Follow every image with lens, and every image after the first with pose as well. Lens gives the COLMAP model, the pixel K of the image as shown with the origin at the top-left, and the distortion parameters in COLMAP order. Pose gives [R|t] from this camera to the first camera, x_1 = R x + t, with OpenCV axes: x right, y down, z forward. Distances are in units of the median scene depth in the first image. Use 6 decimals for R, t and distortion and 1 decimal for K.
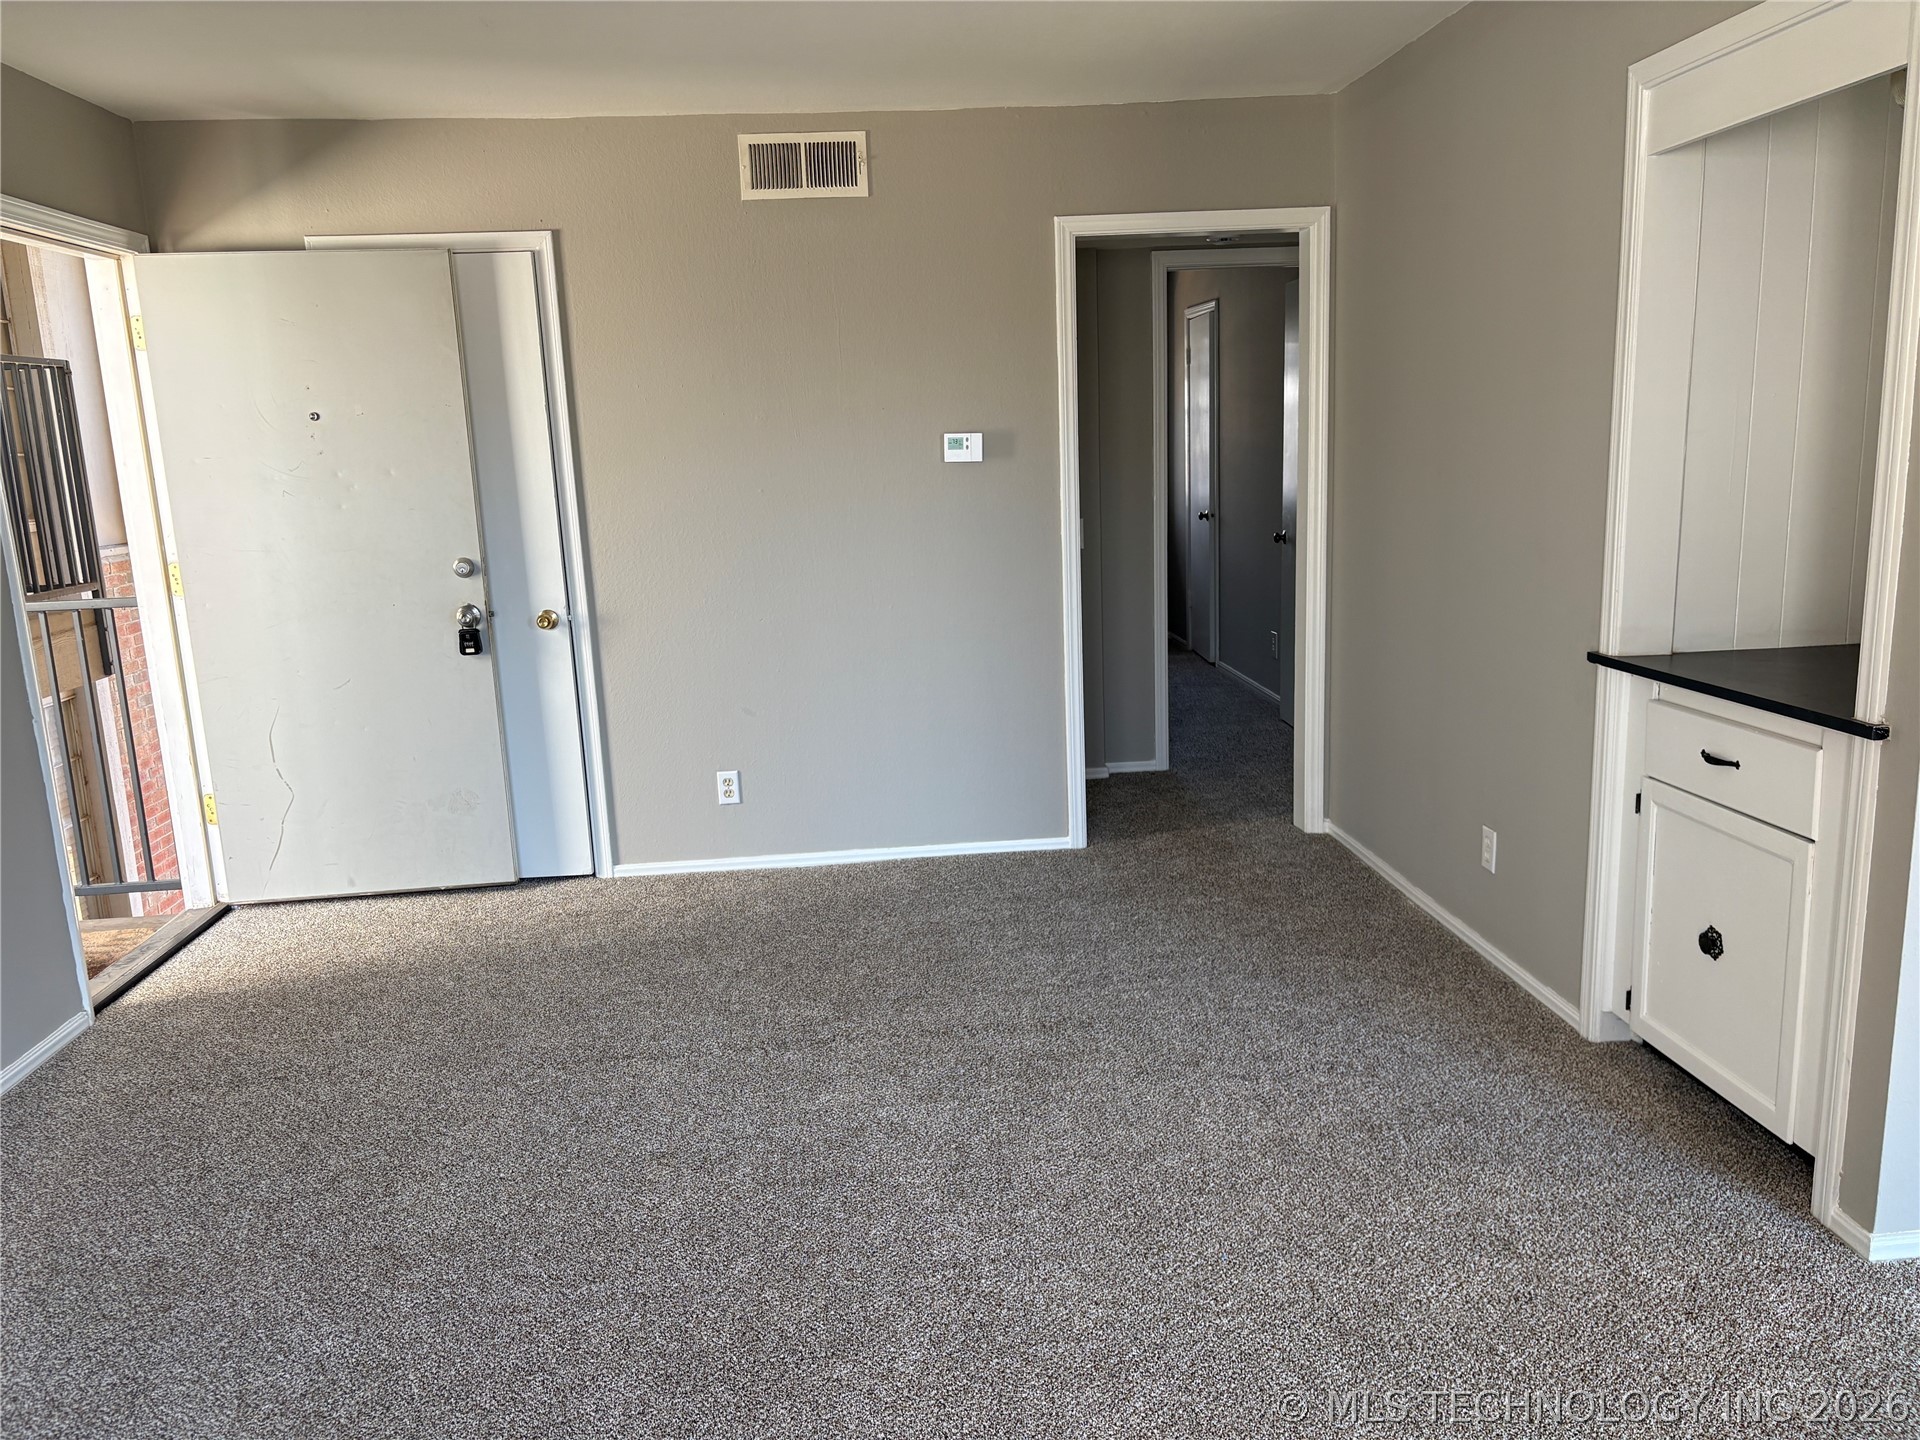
lens RADIAL K [[1467.0, 0, 965.0], [0, 1467.0, 727.7], [0, 0, 1]] dist [0.039308, -0.042632]
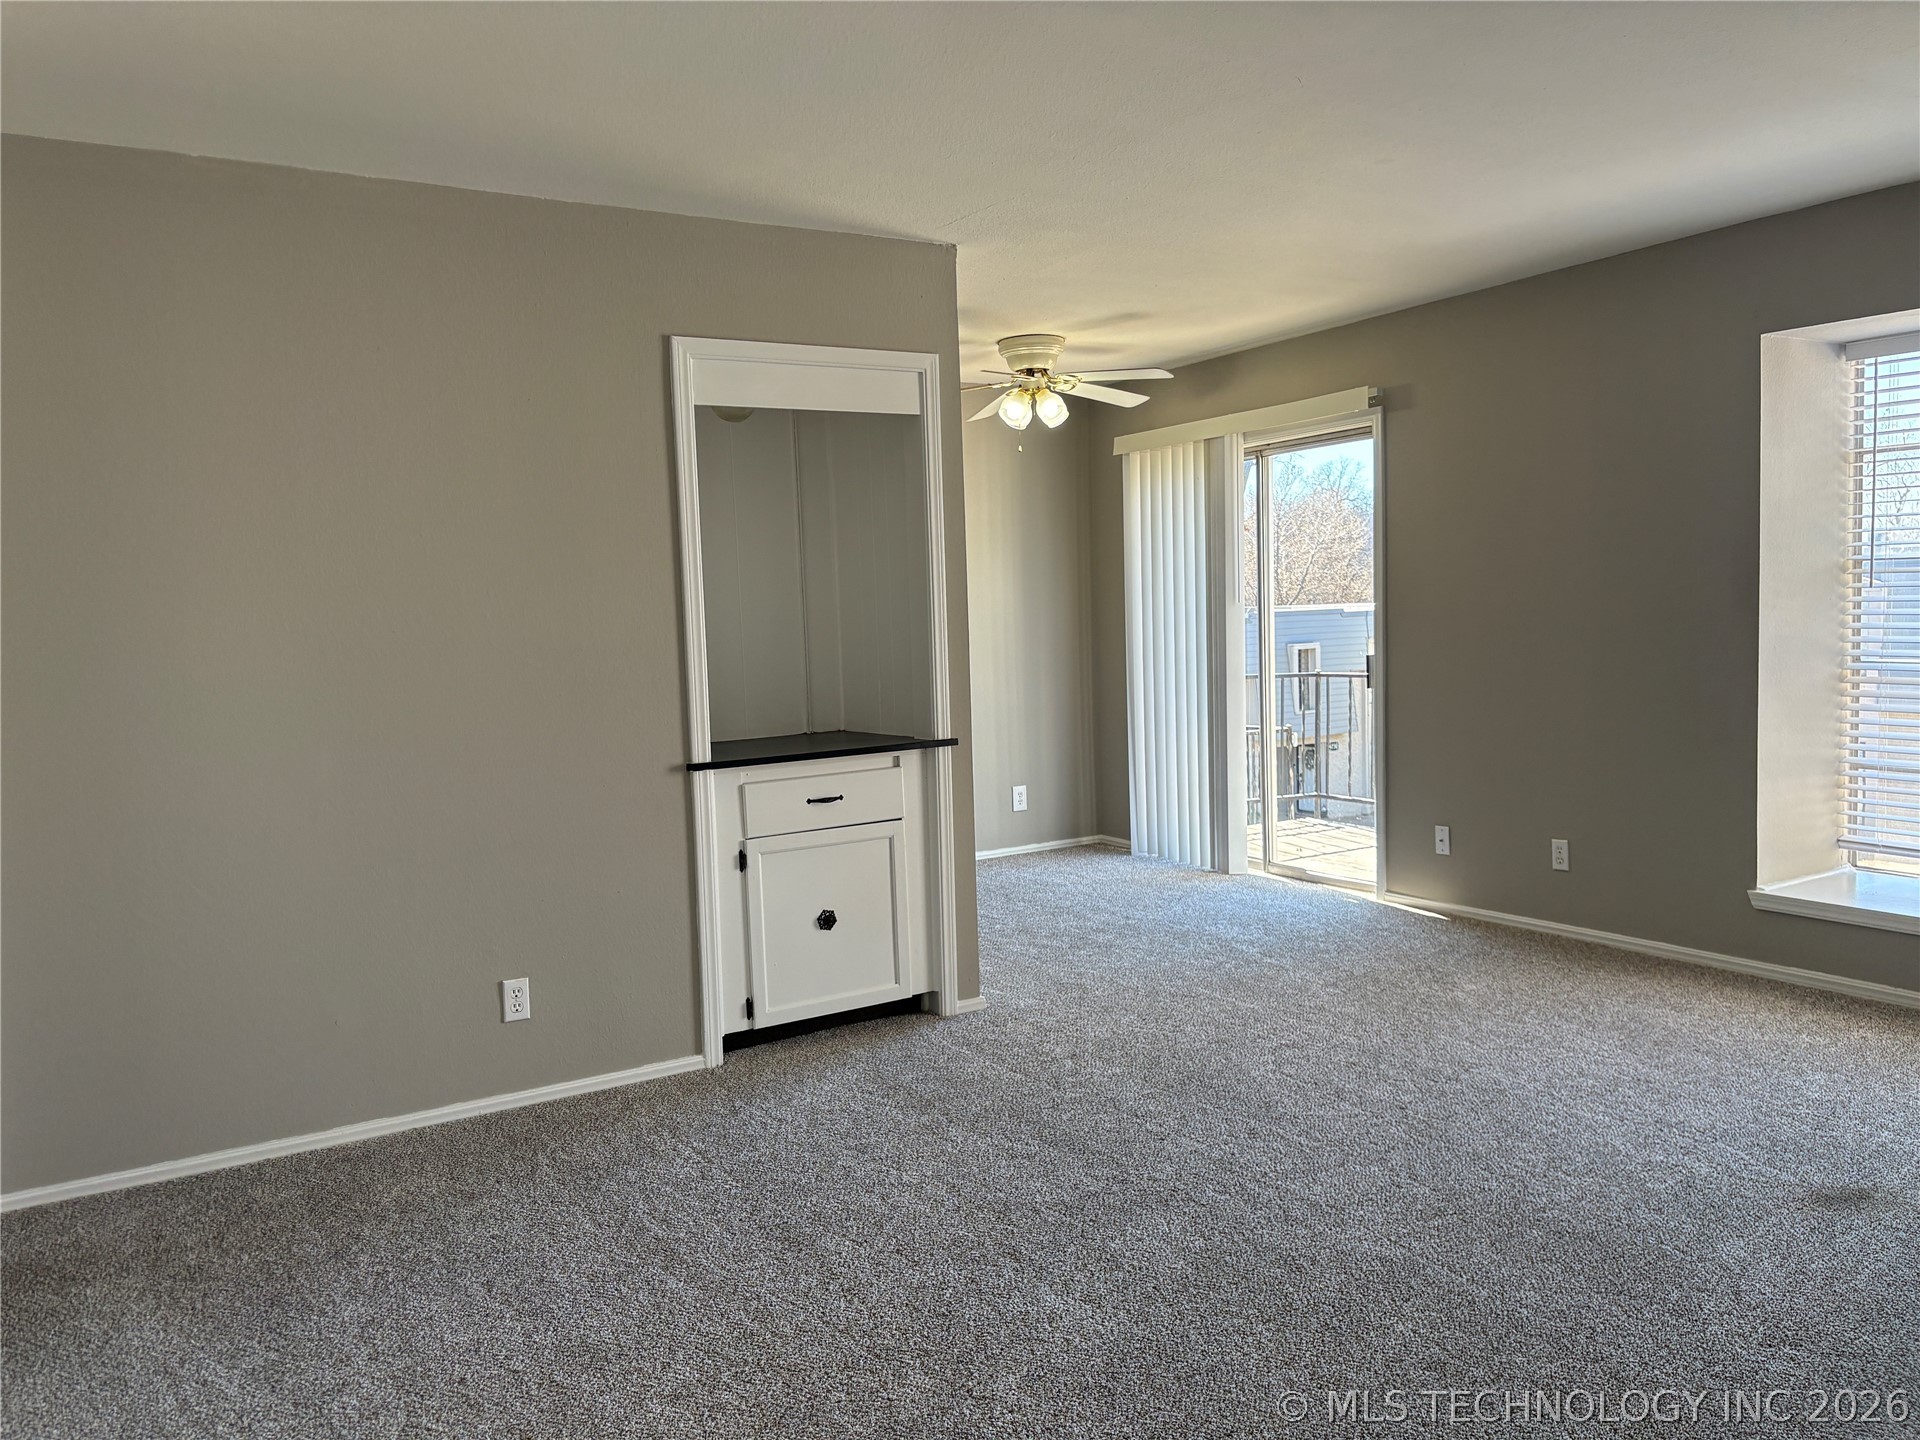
lens RADIAL K [[1467.0, 0, 944.8], [0, 1467.0, 719.1], [0, 0, 1]] dist [0.039308, -0.042632]
pose [[-0.430995, -0.019667, 0.902140, -0.929589], [0.225210, 0.965780, 0.128648, -0.227521], [-0.873799, 0.258618, -0.411817, 1.473235]]
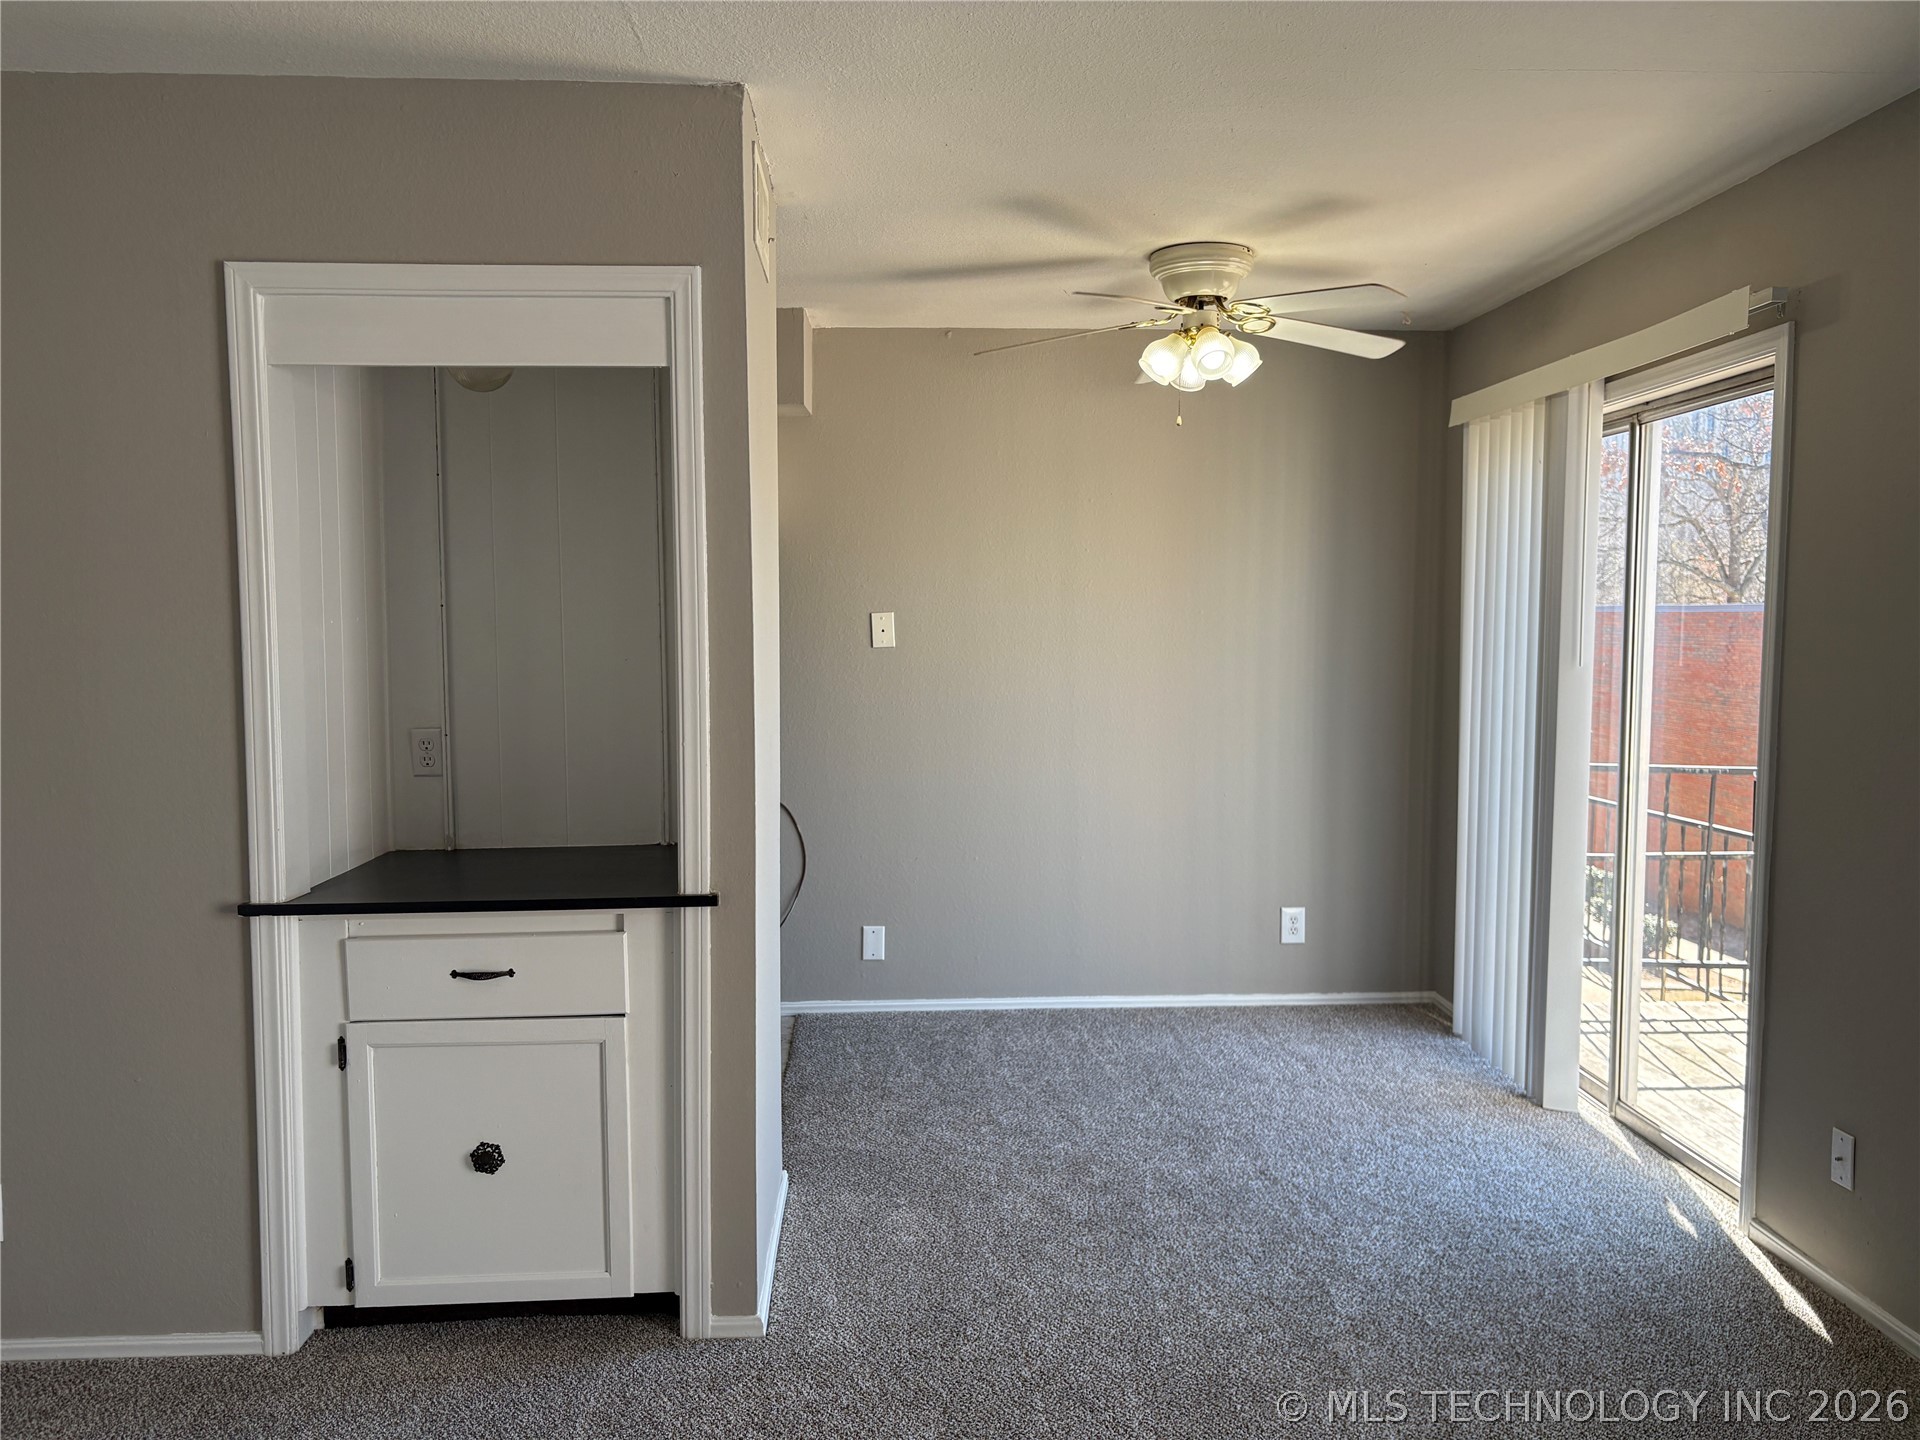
lens RADIAL K [[1467.0, 0, 976.5], [0, 1467.0, 718.9], [0, 0, 1]] dist [0.039308, -0.042632]
pose [[0.043739, -0.042017, 0.998159, -0.463040], [0.195575, 0.980144, 0.032689, -0.113190], [-0.979713, 0.193785, 0.051088, 0.569252]]
